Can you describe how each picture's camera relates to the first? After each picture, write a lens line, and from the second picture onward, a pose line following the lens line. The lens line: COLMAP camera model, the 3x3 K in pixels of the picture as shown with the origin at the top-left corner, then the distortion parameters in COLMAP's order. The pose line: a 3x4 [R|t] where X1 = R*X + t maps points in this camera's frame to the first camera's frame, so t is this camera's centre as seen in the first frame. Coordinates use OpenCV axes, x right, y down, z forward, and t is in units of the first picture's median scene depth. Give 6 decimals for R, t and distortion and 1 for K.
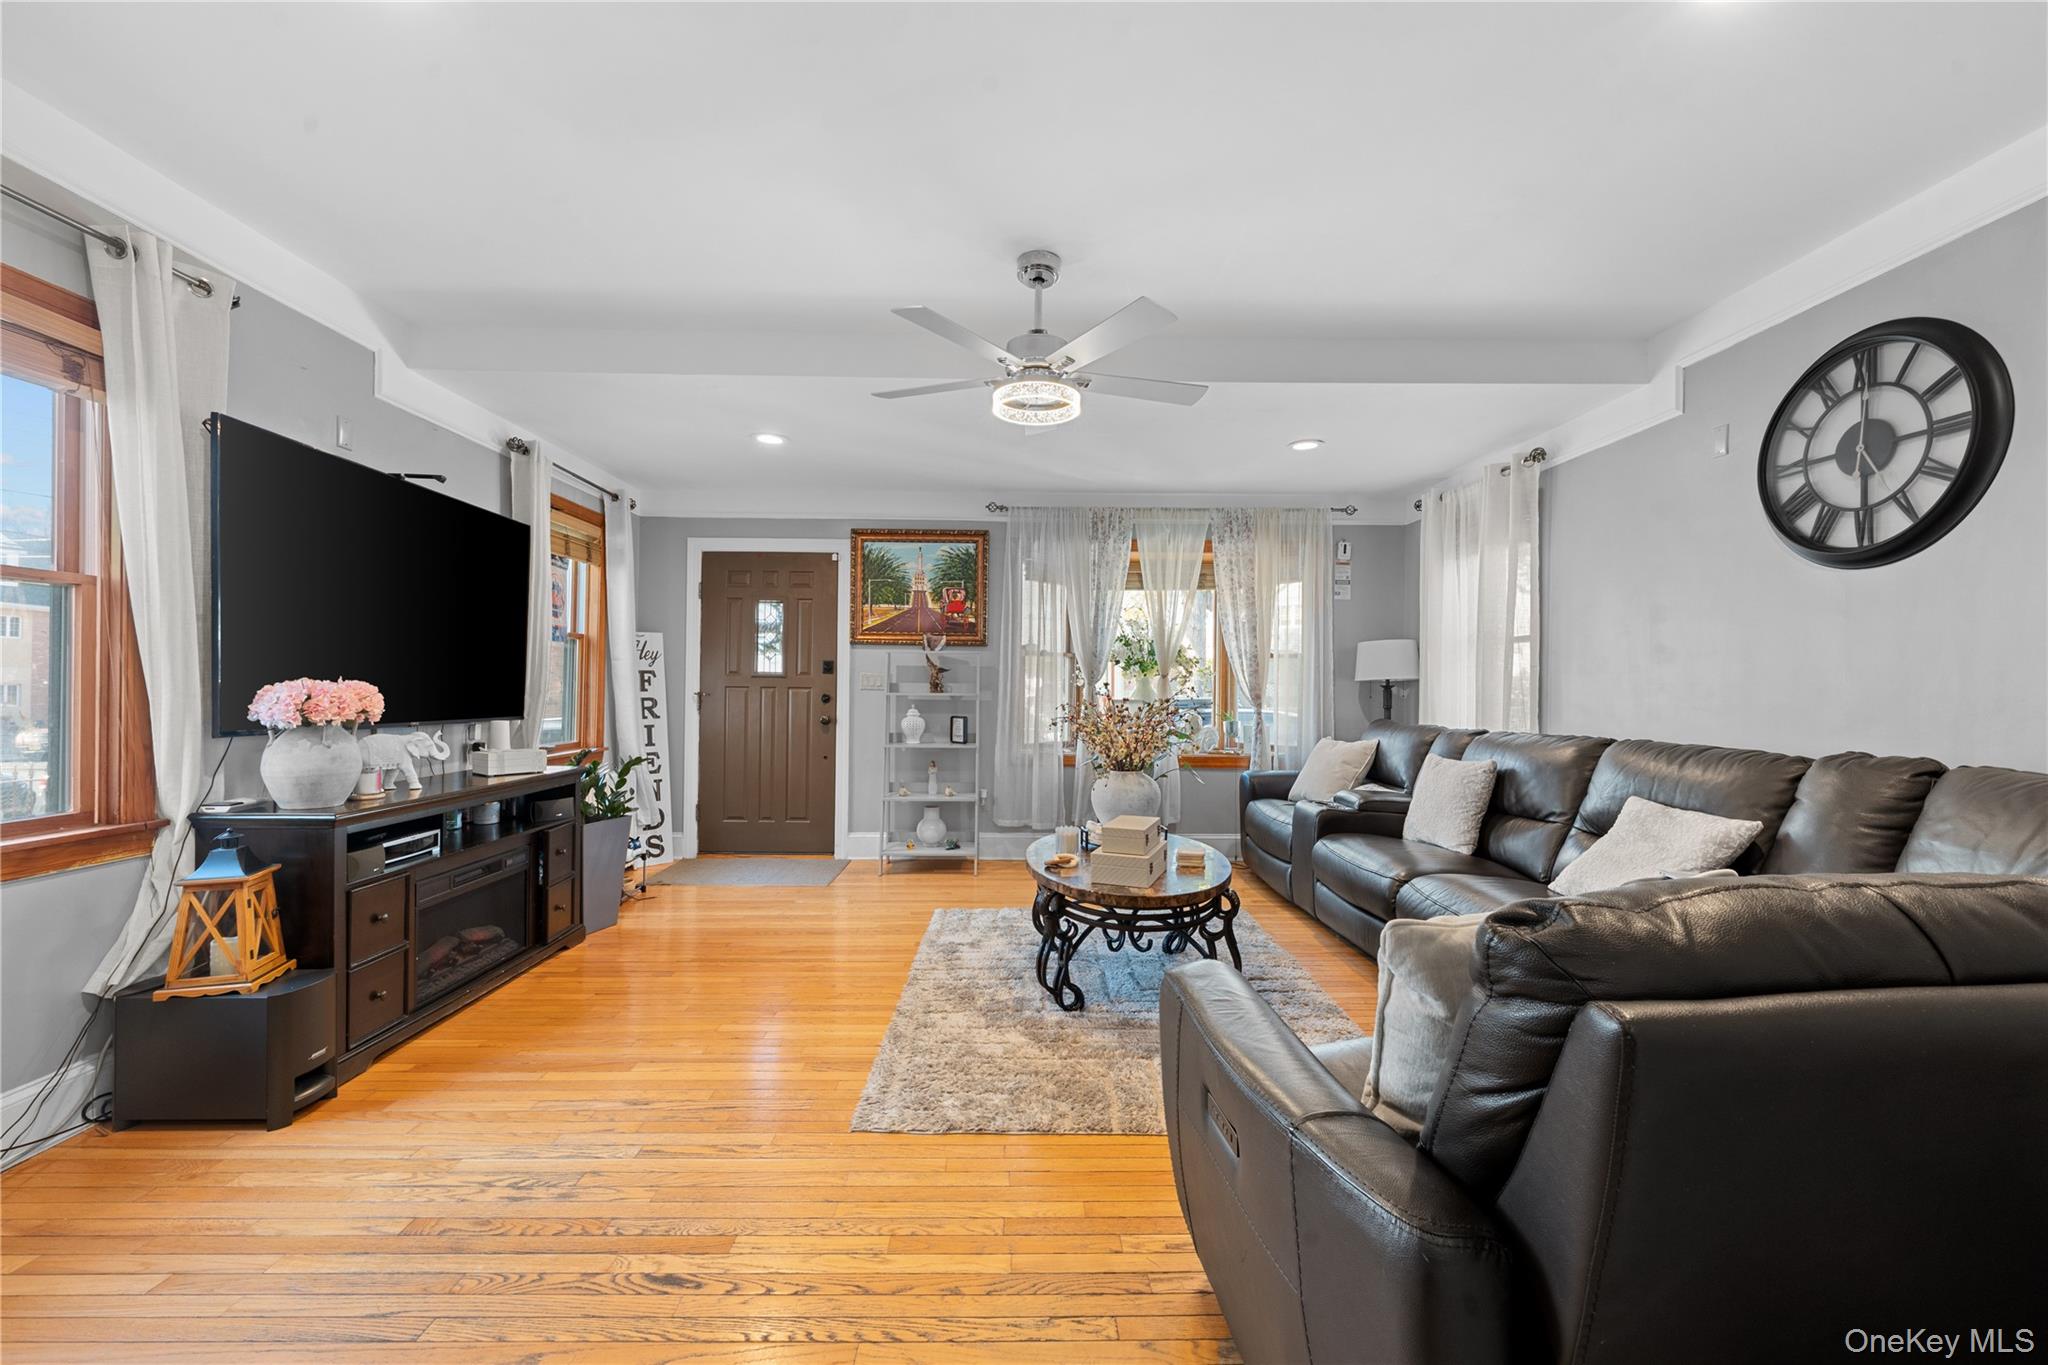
lens RADIAL K [[828.9, 0, 1021.7], [0, 828.9, 686.5], [0, 0, 1]] dist [-0.001052, -0.000374]
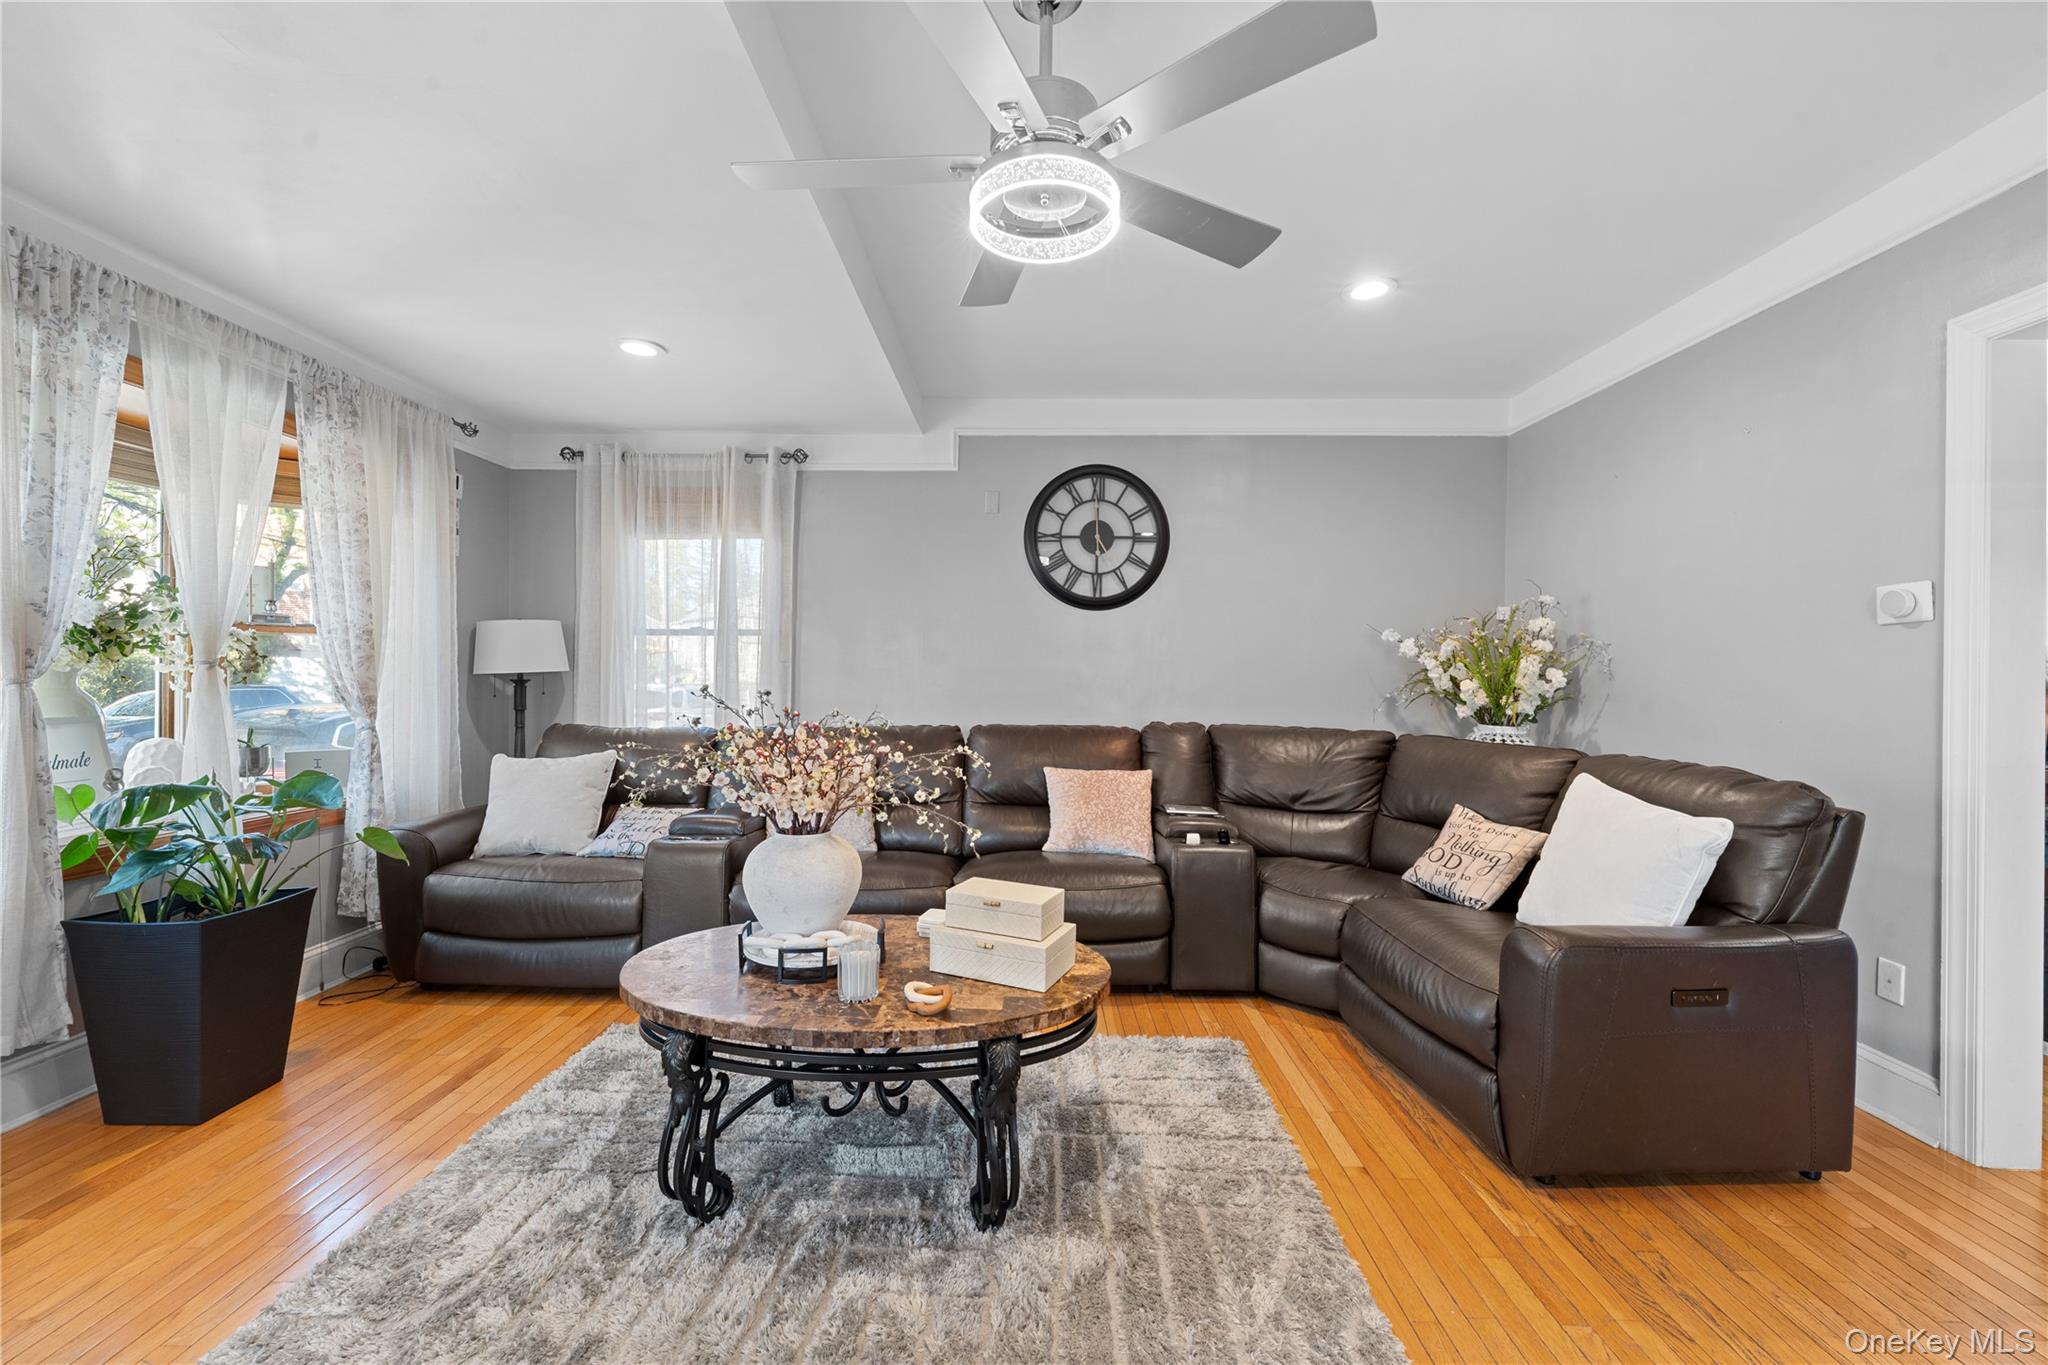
lens RADIAL K [[828.9, 0, 1021.7], [0, 828.9, 686.5], [0, 0, 1]] dist [-0.001052, -0.000374]
pose [[0.032720, -0.015127, 0.999350, -0.298128], [-0.003247, 0.999879, 0.015242, -0.008032], [-0.999459, -0.003744, 0.032667, 0.517070]]
